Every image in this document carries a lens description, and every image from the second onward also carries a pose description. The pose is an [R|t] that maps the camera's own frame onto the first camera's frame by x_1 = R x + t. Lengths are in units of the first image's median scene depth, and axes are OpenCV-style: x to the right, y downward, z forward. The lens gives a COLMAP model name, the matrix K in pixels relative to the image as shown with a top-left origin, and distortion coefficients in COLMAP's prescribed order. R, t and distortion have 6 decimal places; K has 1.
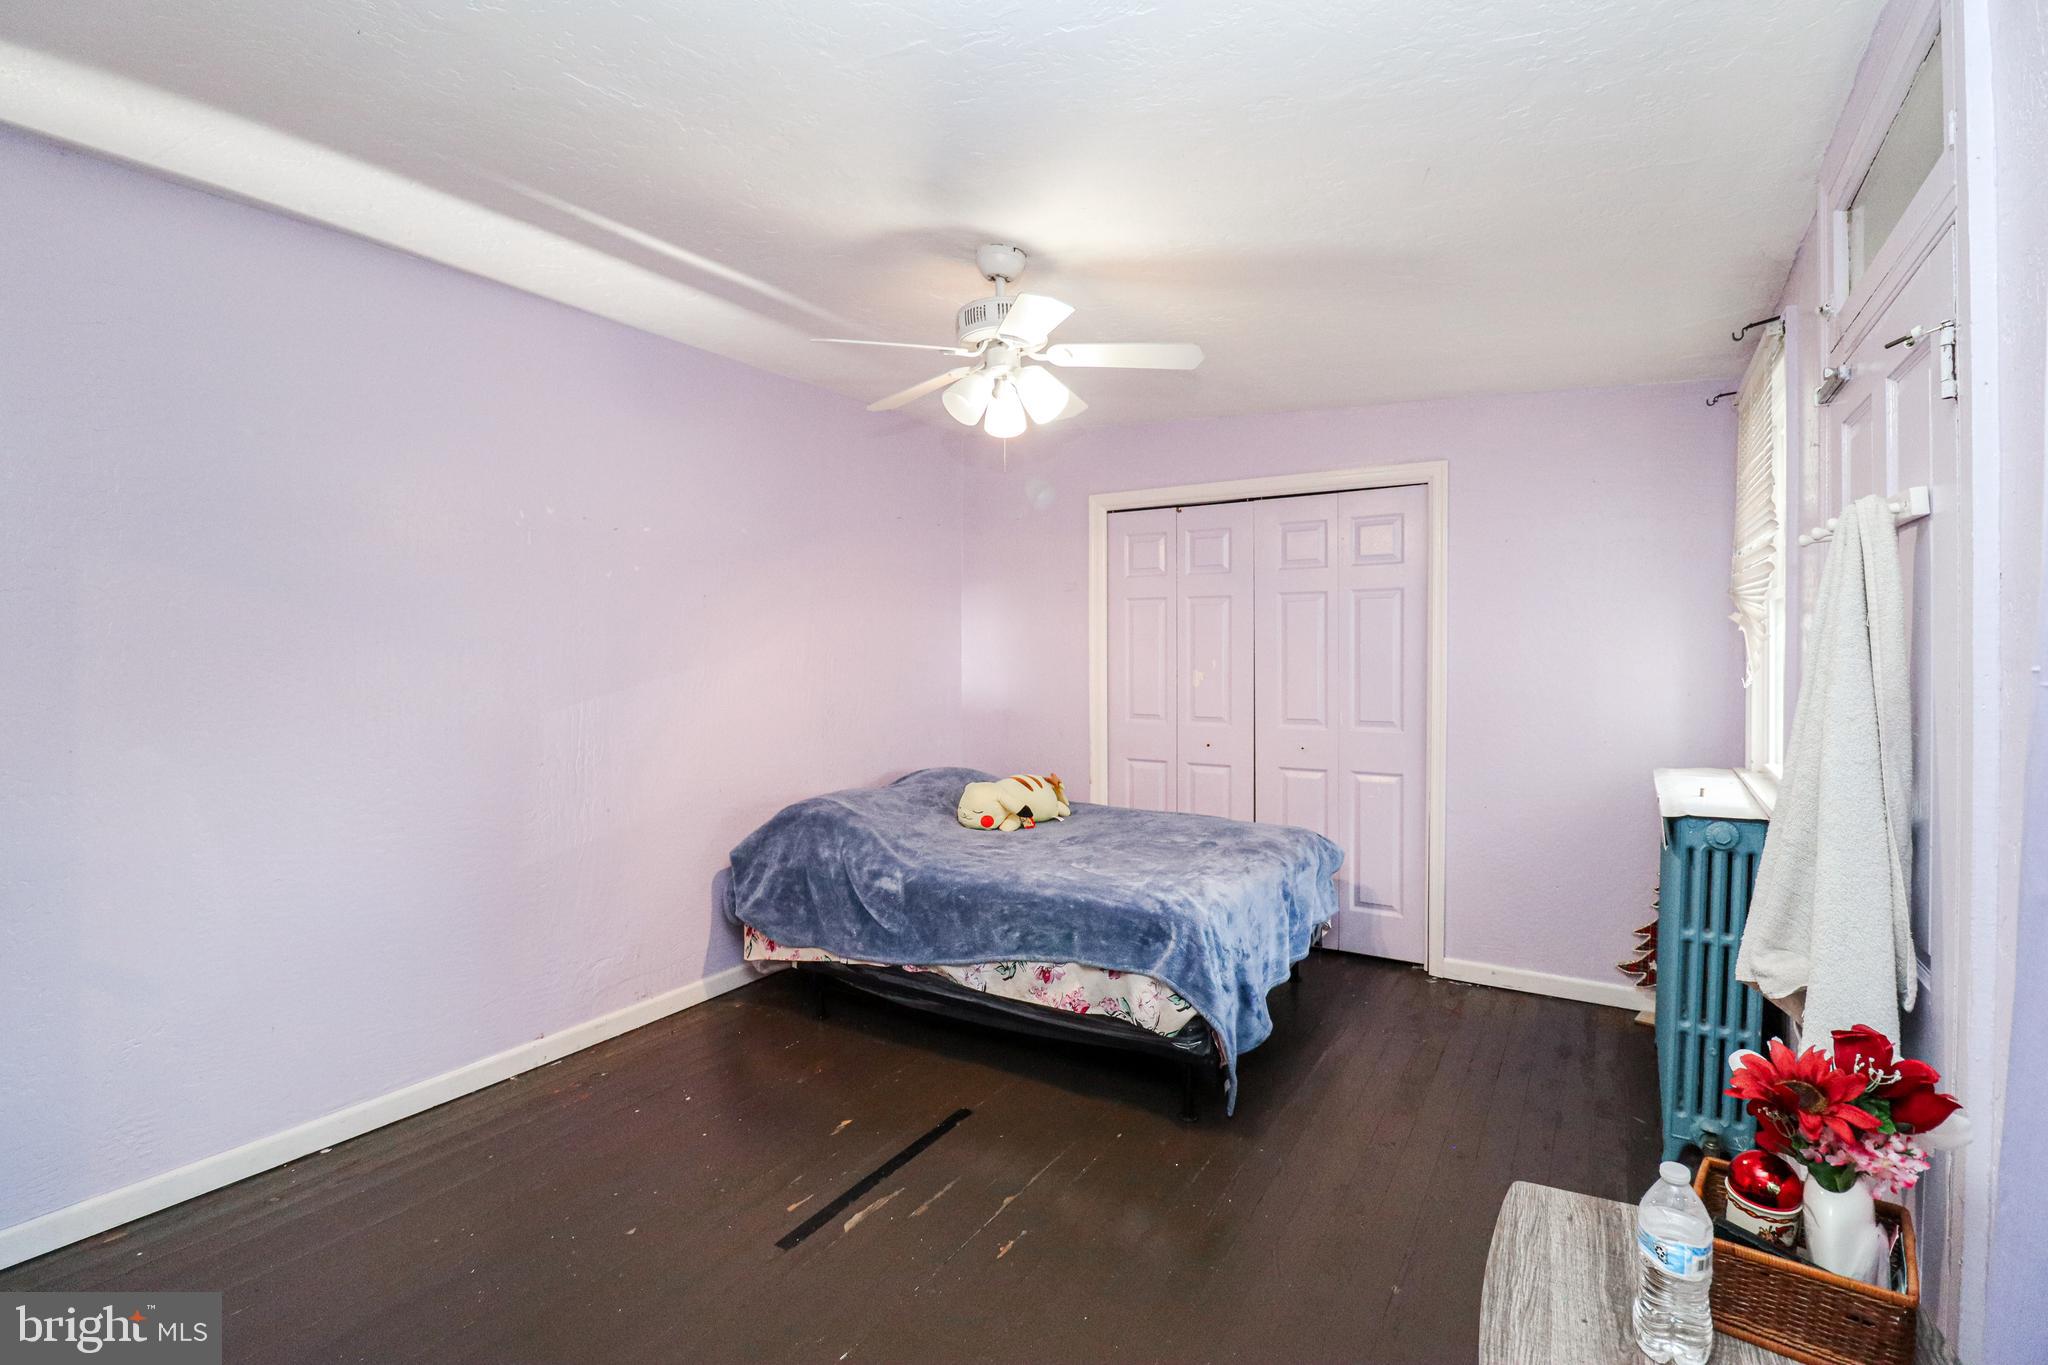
lens RADIAL K [[942.9, 0, 1043.4], [0, 942.9, 678.1], [0, 0, 1]] dist [0.001848, -0.016198]
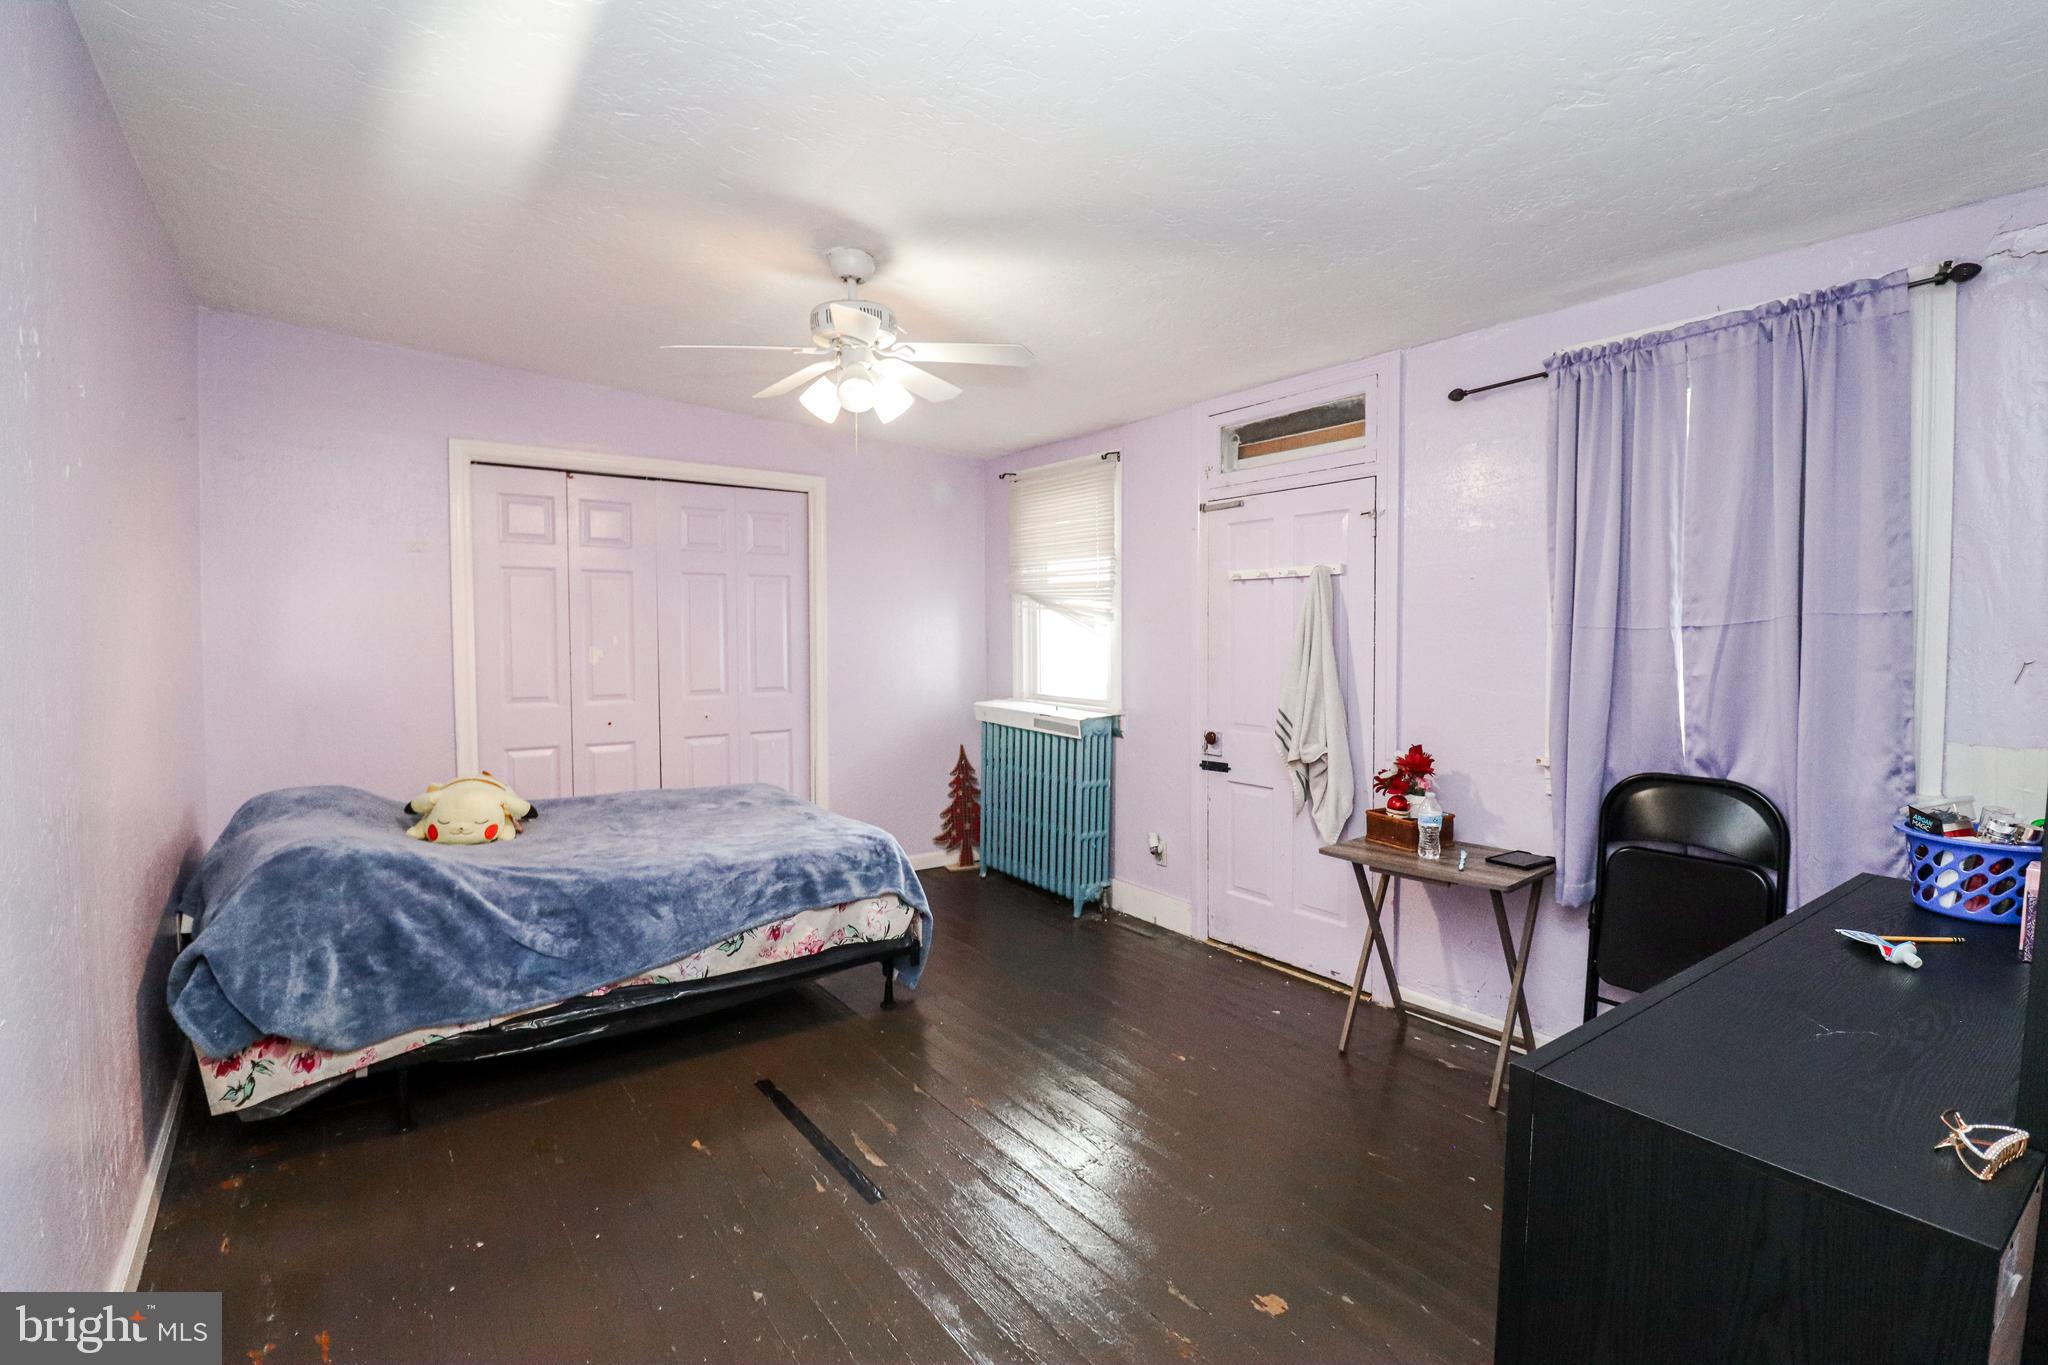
lens RADIAL K [[942.9, 0, 1043.4], [0, 942.9, 678.1], [0, 0, 1]] dist [0.001848, -0.016198]
pose [[0.375711, -0.039300, 0.925903, -0.762975], [0.027851, 0.999128, 0.031106, 0.008285], [-0.926318, 0.014100, 0.376478, 0.298964]]
